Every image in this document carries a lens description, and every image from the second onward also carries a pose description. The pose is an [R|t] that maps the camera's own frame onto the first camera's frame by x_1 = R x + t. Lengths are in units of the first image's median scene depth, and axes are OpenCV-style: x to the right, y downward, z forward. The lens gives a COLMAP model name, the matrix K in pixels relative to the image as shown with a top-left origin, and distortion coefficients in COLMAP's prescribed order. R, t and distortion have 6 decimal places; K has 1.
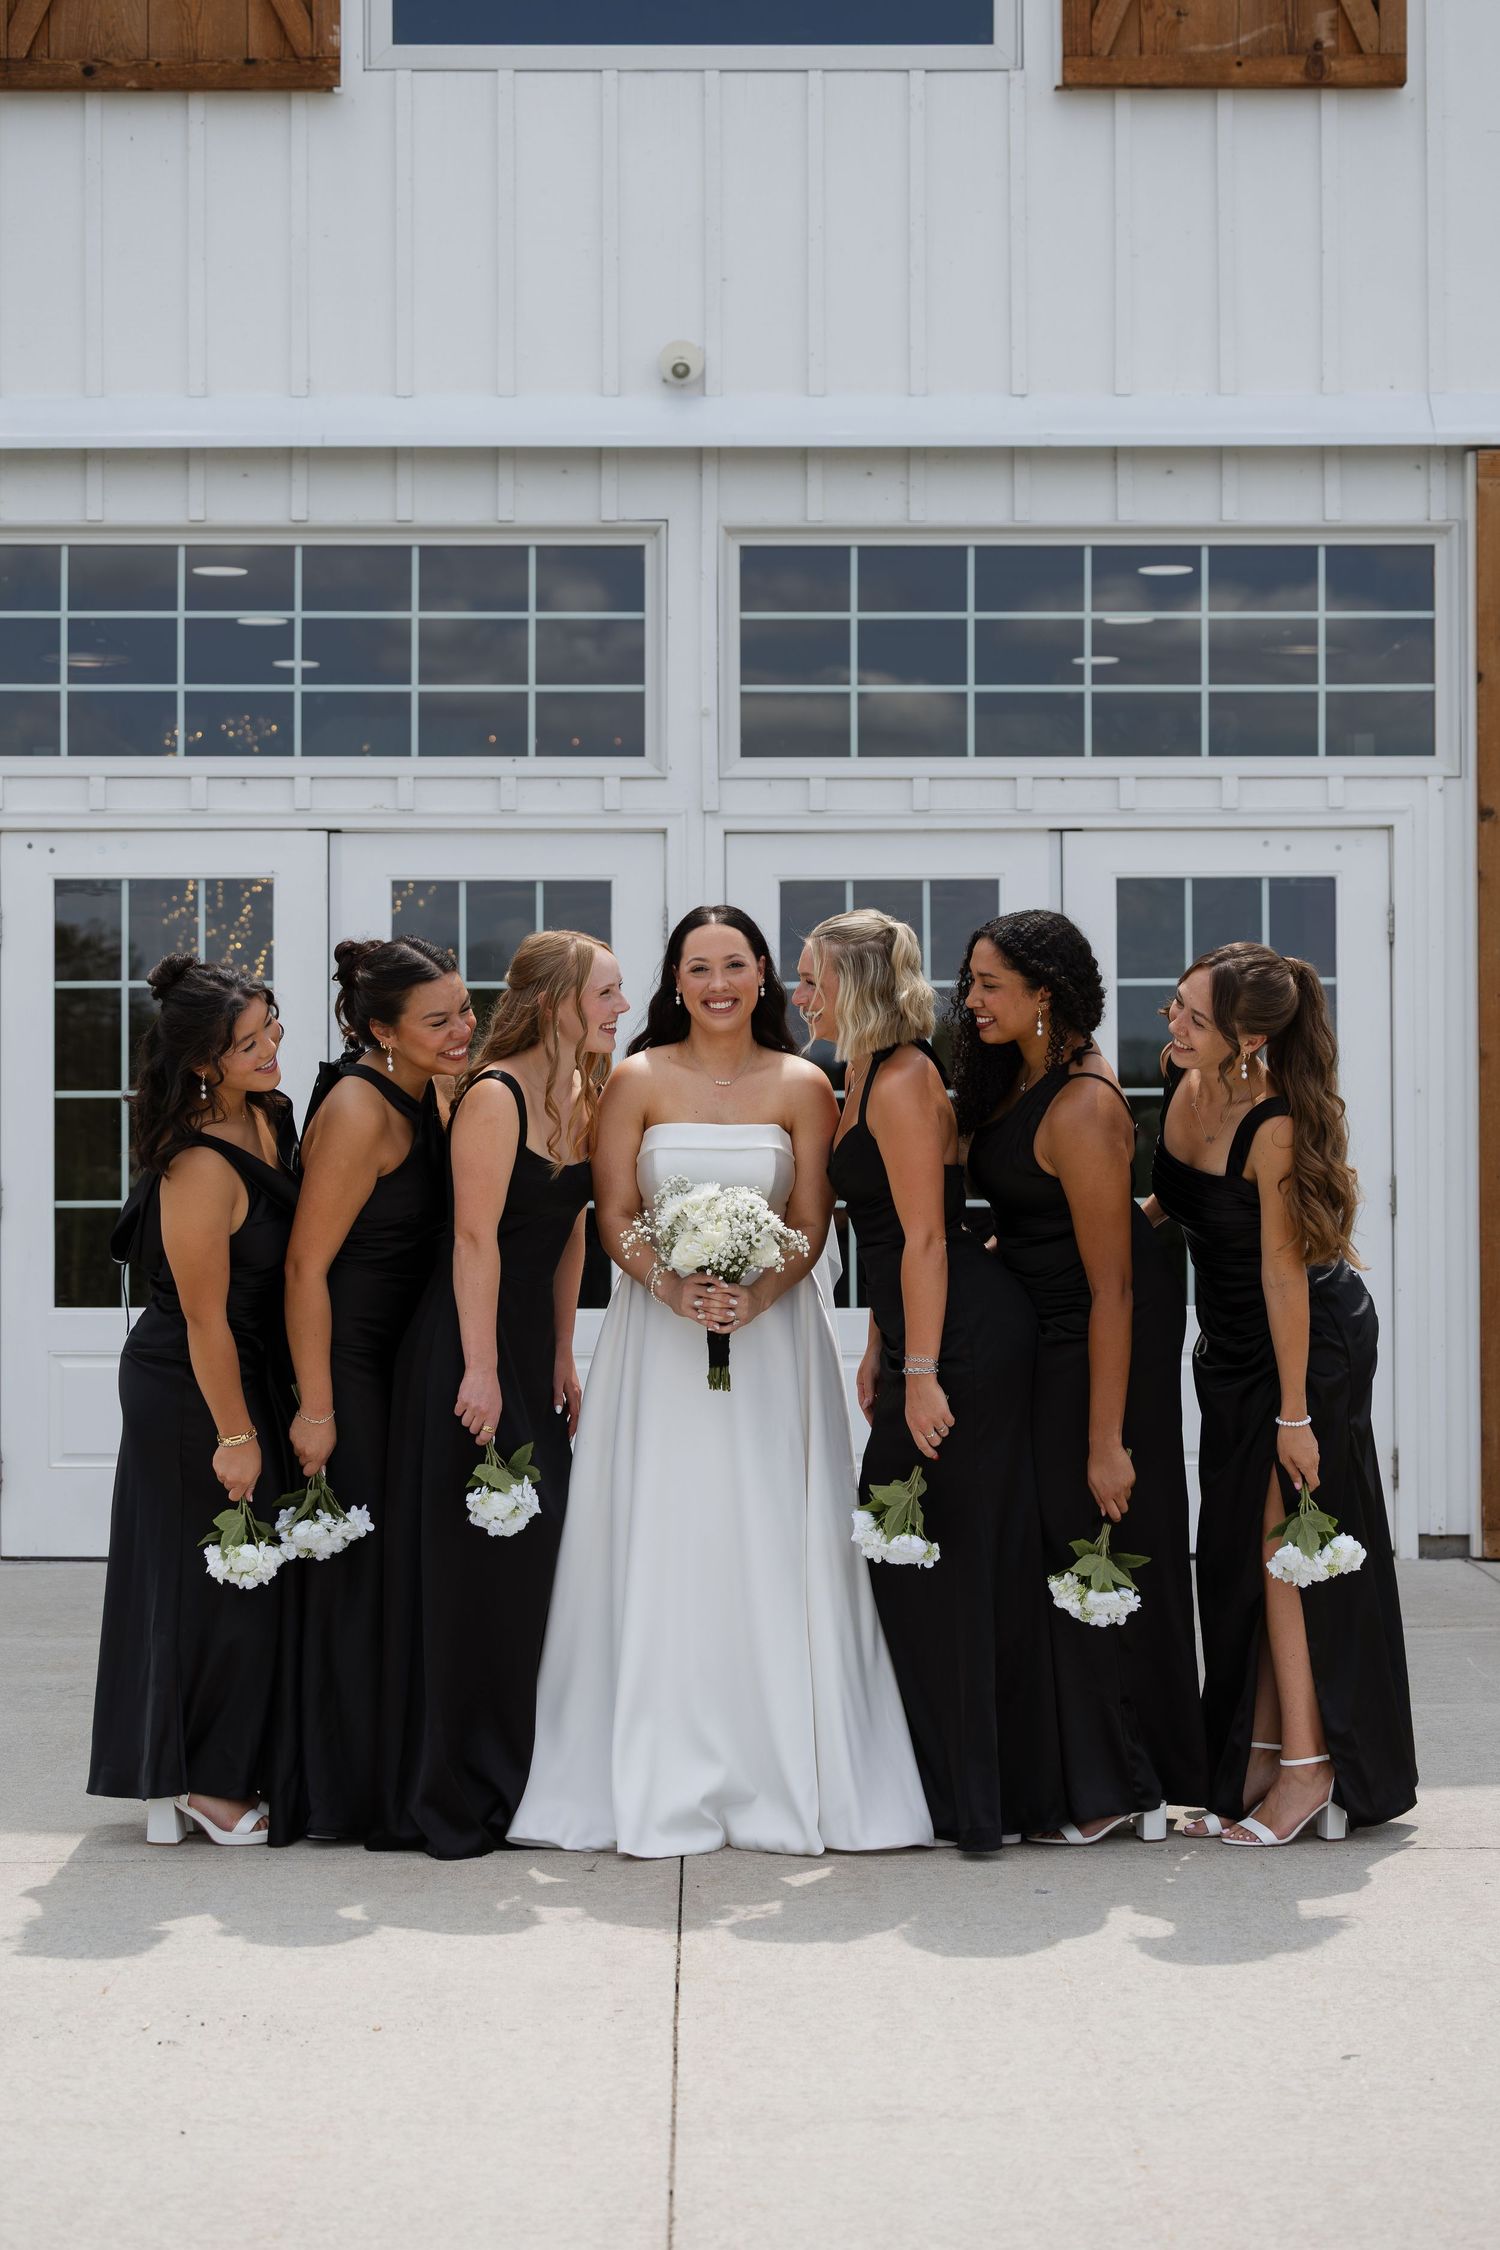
lens RADIAL K [[4442.5, 0, 750.0], [0, 4442.5, 1125.0], [0, 0, 1]] dist [0.193710, -0.163062]
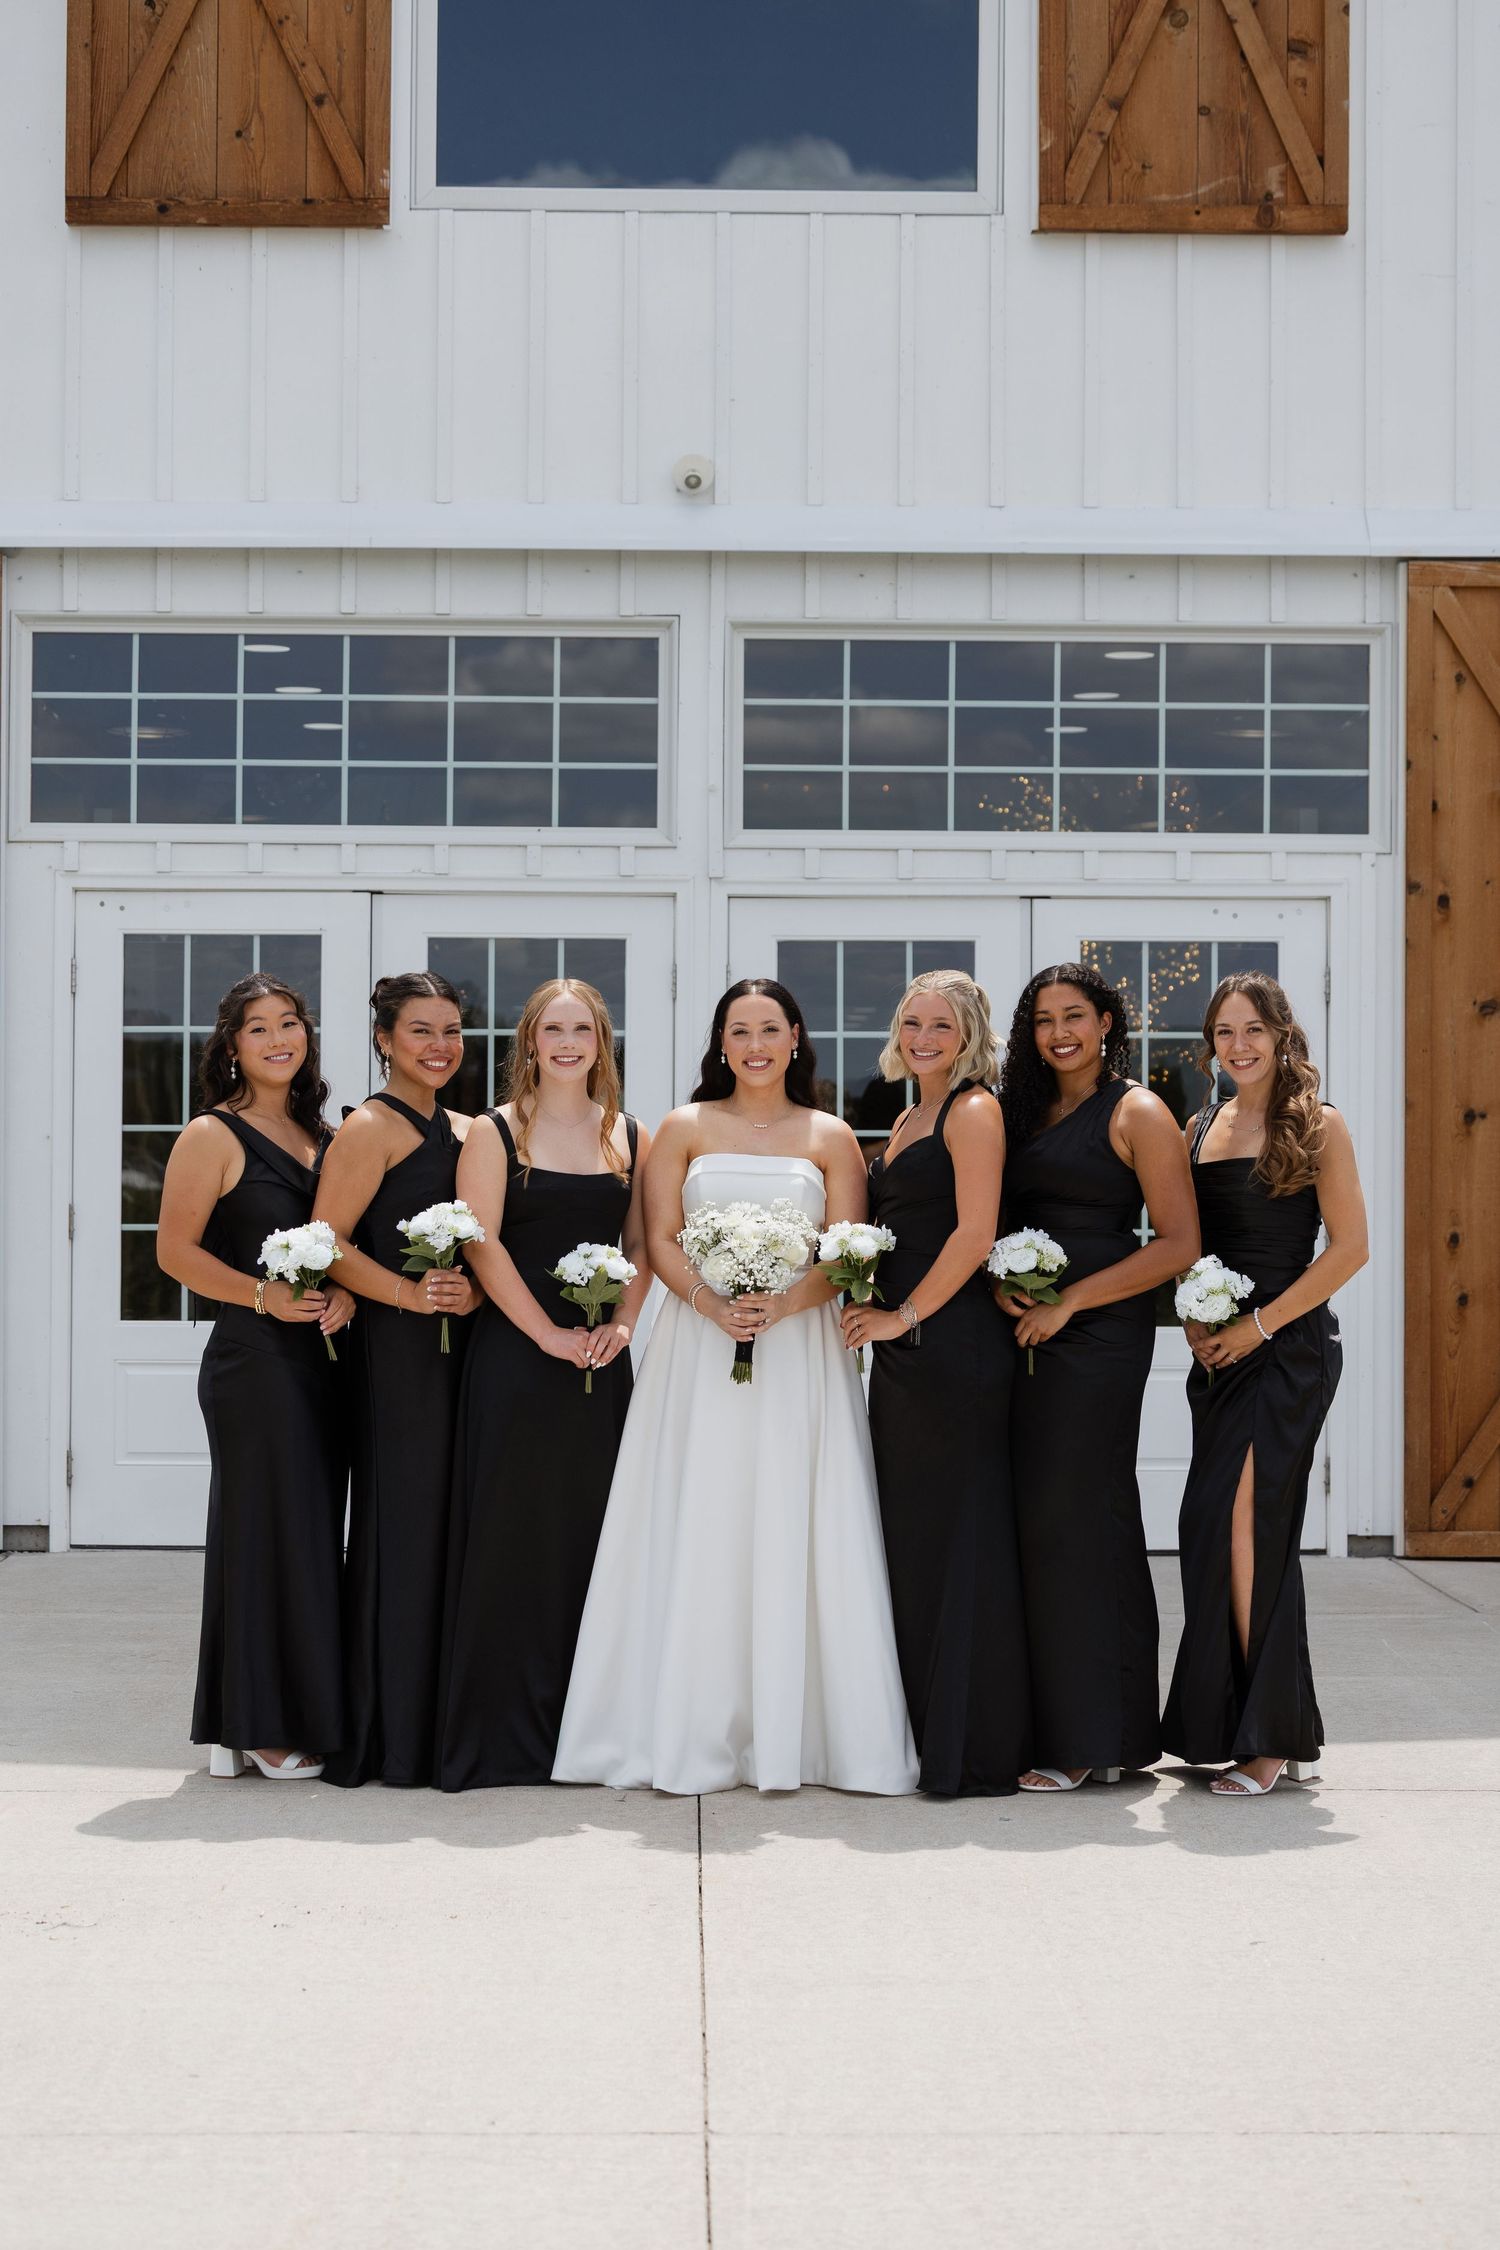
lens RADIAL K [[4436.2, 0, 750.0], [0, 4436.2, 1125.0], [0, 0, 1]] dist [0.242742, 0.327248]
pose [[0.999941, 0.008981, 0.006122, -0.006639], [-0.008950, 0.999947, -0.005163, -0.003268], [-0.006168, 0.005108, 0.999968, -0.109070]]
